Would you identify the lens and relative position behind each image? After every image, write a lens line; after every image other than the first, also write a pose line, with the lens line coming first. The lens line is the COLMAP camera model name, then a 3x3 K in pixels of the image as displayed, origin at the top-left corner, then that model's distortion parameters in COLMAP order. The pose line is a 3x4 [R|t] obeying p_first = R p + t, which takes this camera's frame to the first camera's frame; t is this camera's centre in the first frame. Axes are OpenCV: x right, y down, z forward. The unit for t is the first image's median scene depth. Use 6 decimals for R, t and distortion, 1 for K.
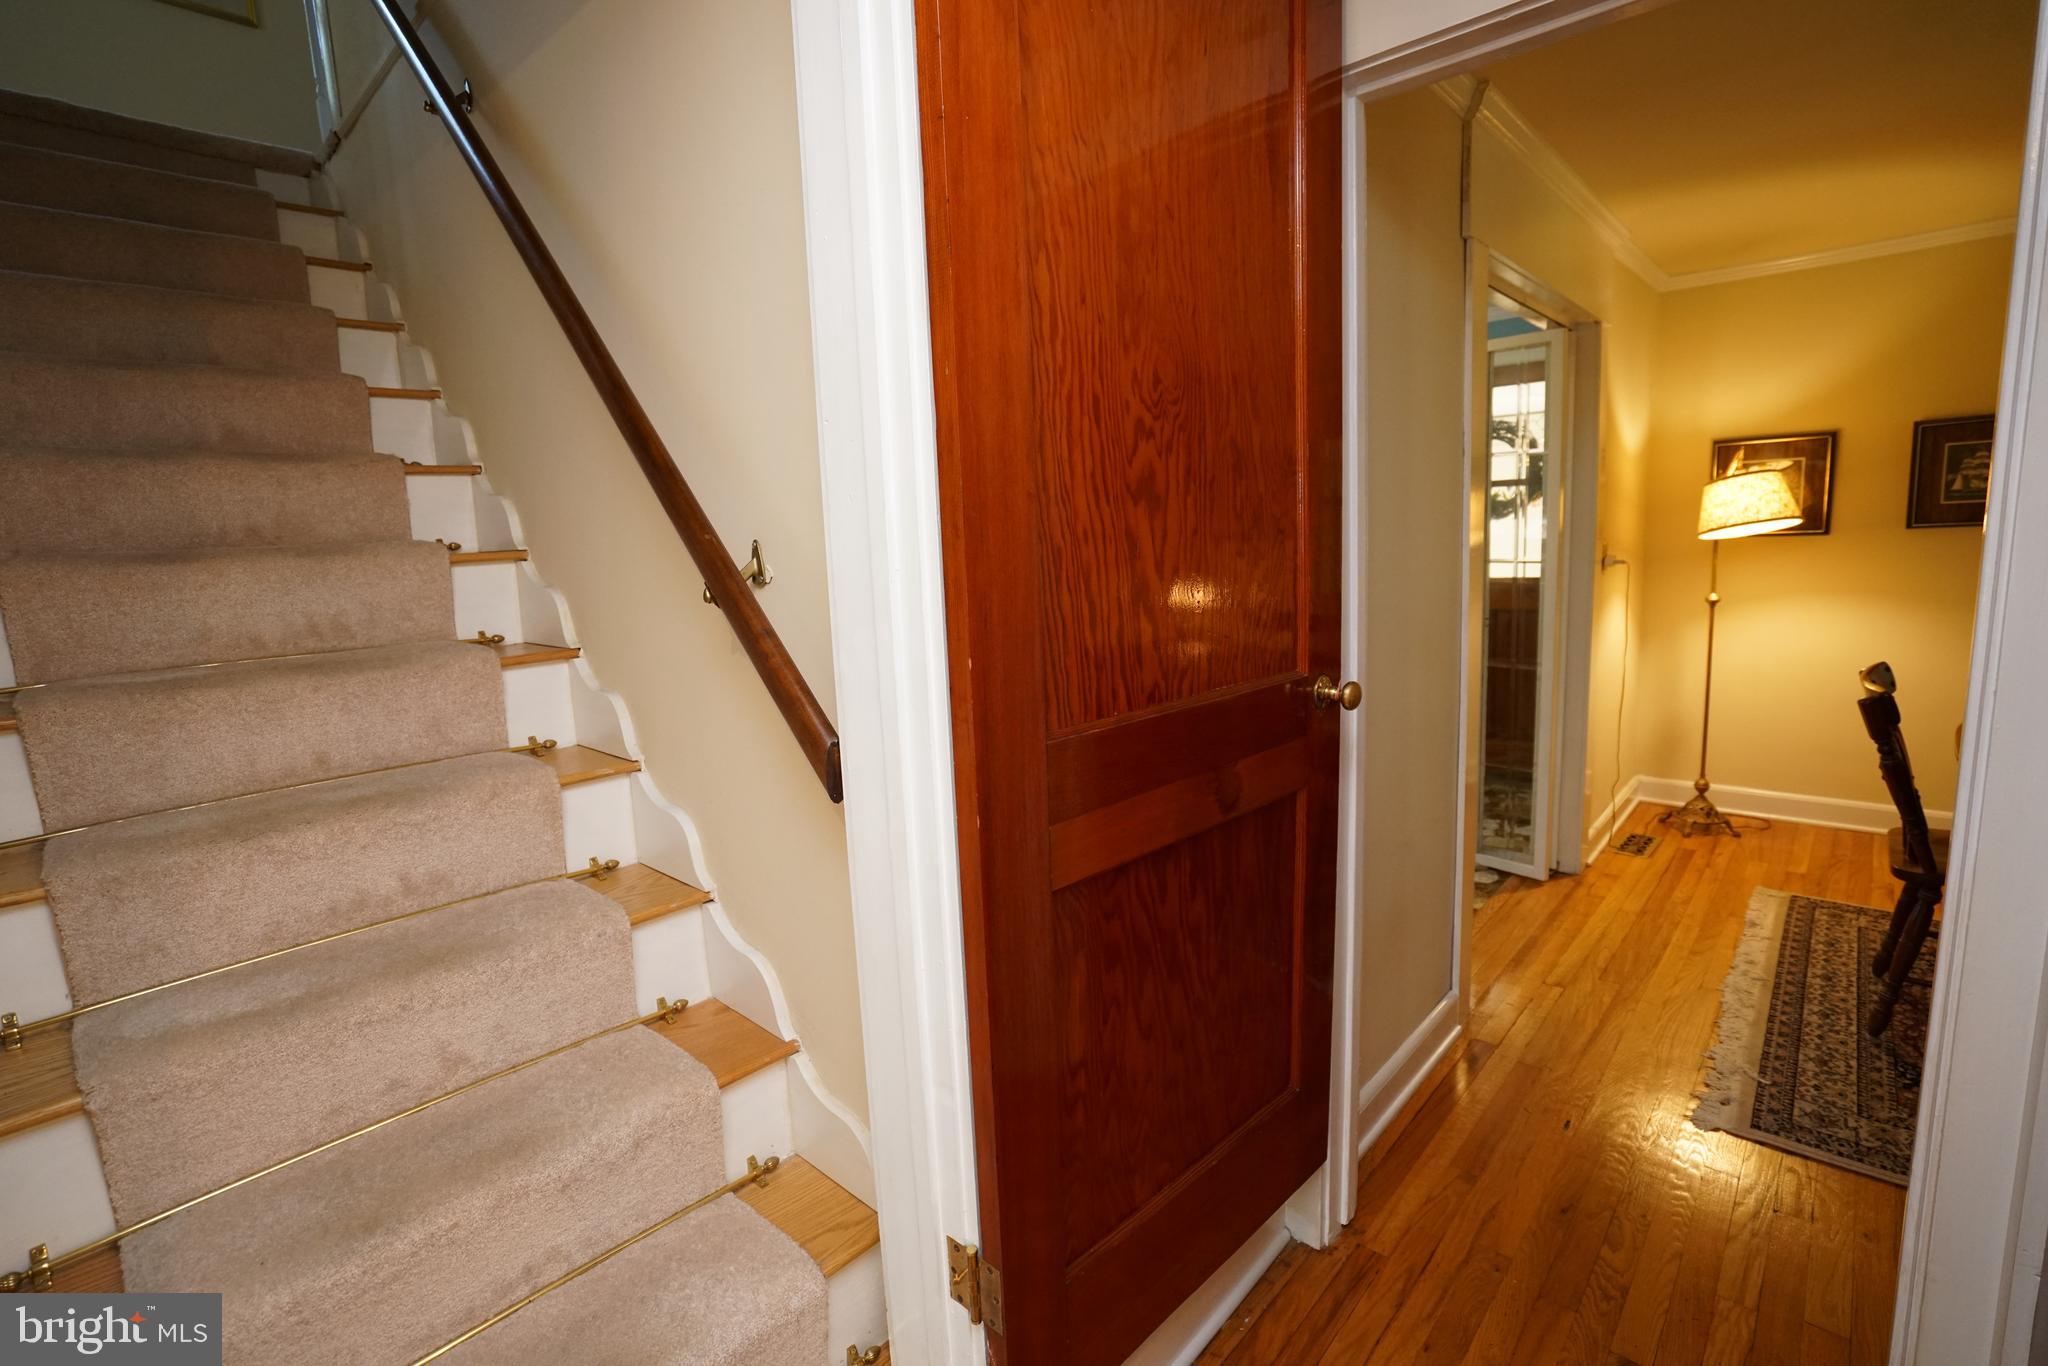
lens RADIAL K [[931.0, 0, 1018.6], [0, 931.0, 683.4], [0, 0, 1]] dist [-0.040444, 0.009804]
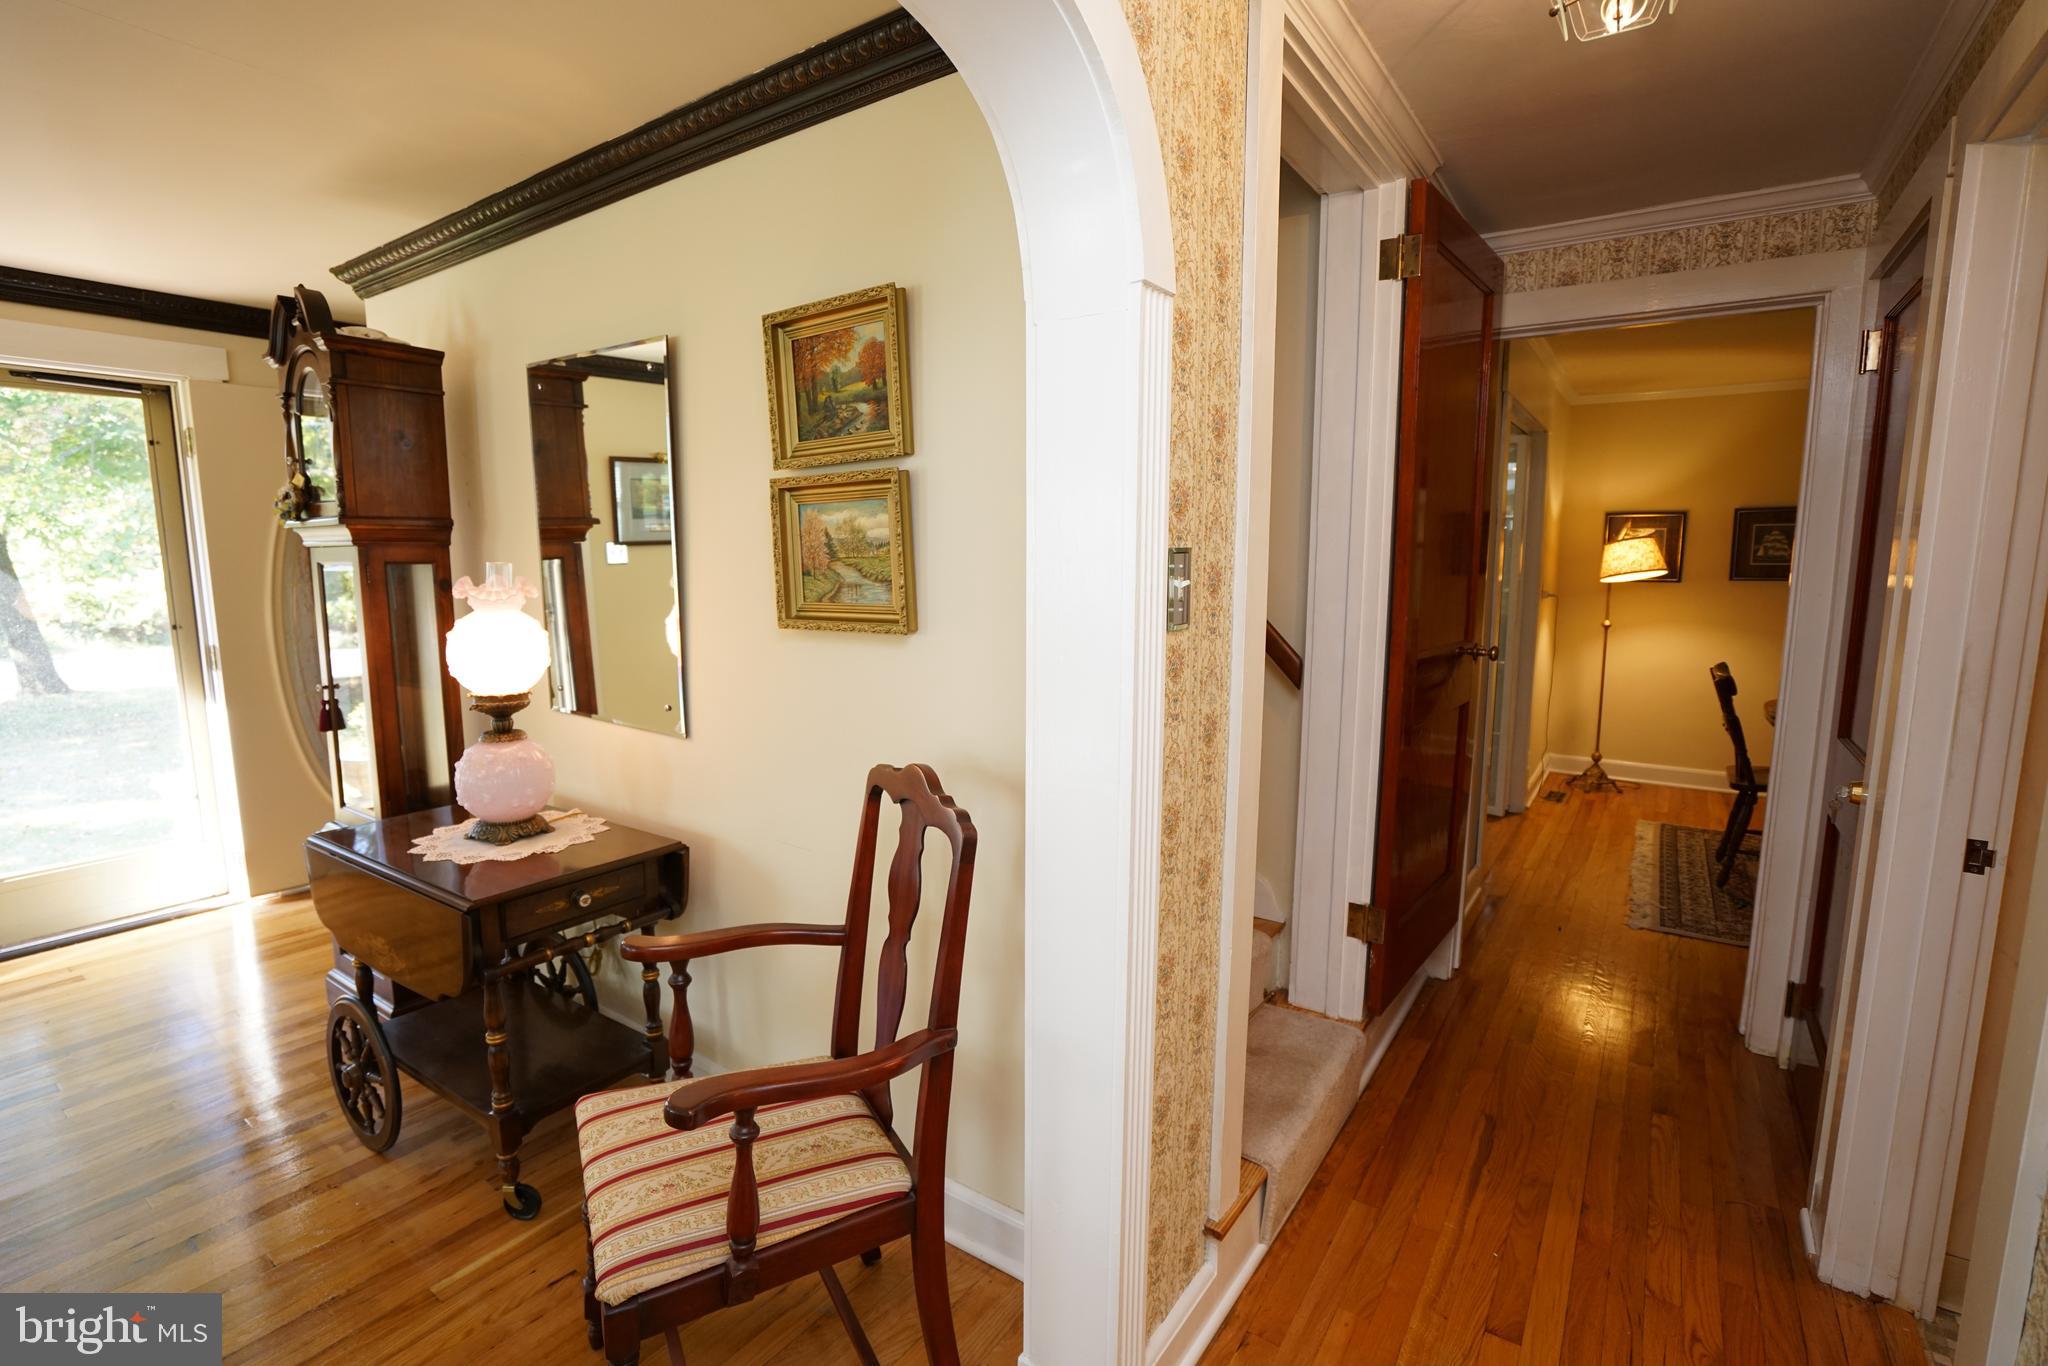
lens RADIAL K [[931.0, 0, 1035.2], [0, 931.0, 685.4], [0, 0, 1]] dist [-0.040444, 0.009804]
pose [[0.989091, 0.026608, 0.144879, -0.376287], [-0.023710, 0.999483, -0.021694, 0.063436], [-0.145382, 0.018022, 0.989211, -0.328661]]
